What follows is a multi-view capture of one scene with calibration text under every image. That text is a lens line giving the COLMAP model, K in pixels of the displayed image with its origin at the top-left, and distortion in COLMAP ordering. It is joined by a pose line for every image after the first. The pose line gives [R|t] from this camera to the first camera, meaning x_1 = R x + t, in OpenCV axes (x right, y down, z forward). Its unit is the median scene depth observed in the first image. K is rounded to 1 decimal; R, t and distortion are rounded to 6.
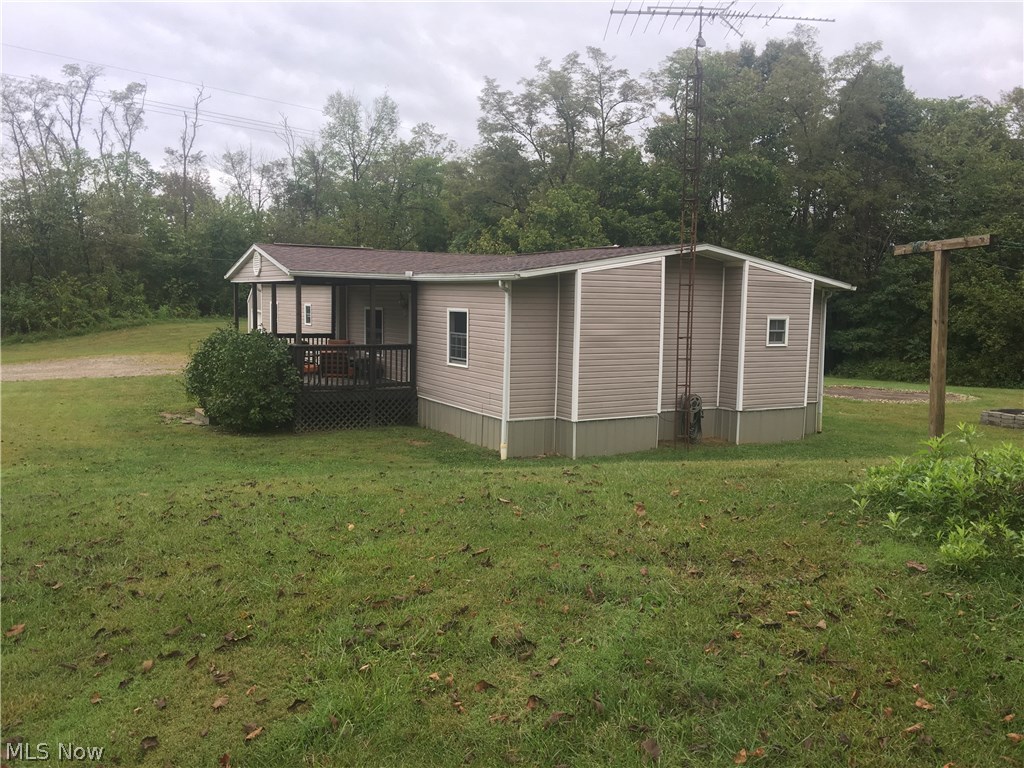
lens RADIAL K [[861.6, 0, 510.3], [0, 861.6, 379.4], [0, 0, 1]] dist [0.075228, -0.123265]
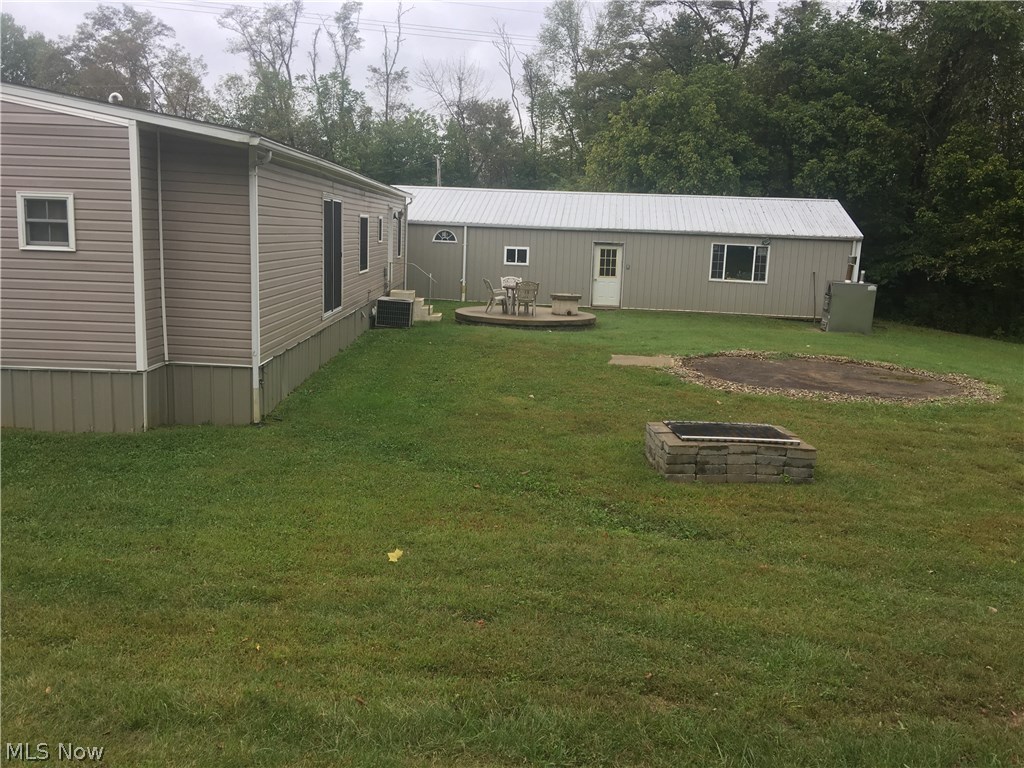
lens RADIAL K [[861.6, 0, 512.5], [0, 861.6, 374.4], [0, 0, 1]] dist [0.075228, -0.123265]
pose [[0.872638, 0.092272, -0.479571, 0.243434], [-0.061732, 0.994953, 0.079104, -0.007617], [0.484450, -0.039424, 0.873930, 0.205434]]
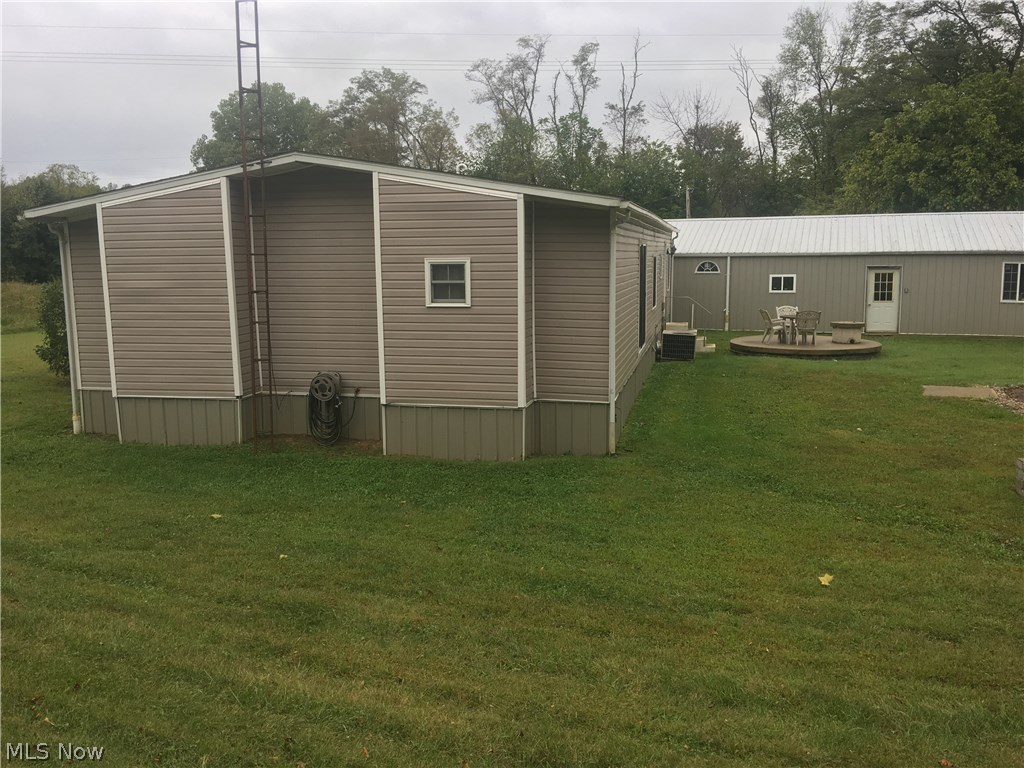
lens RADIAL K [[861.6, 0, 512.2], [0, 861.6, 377.0], [0, 0, 1]] dist [0.075228, -0.123265]
pose [[0.729394, 0.069857, -0.680517, 0.230631], [-0.035004, 0.997281, 0.064856, -0.009703], [0.683197, -0.023484, 0.729856, 0.176696]]
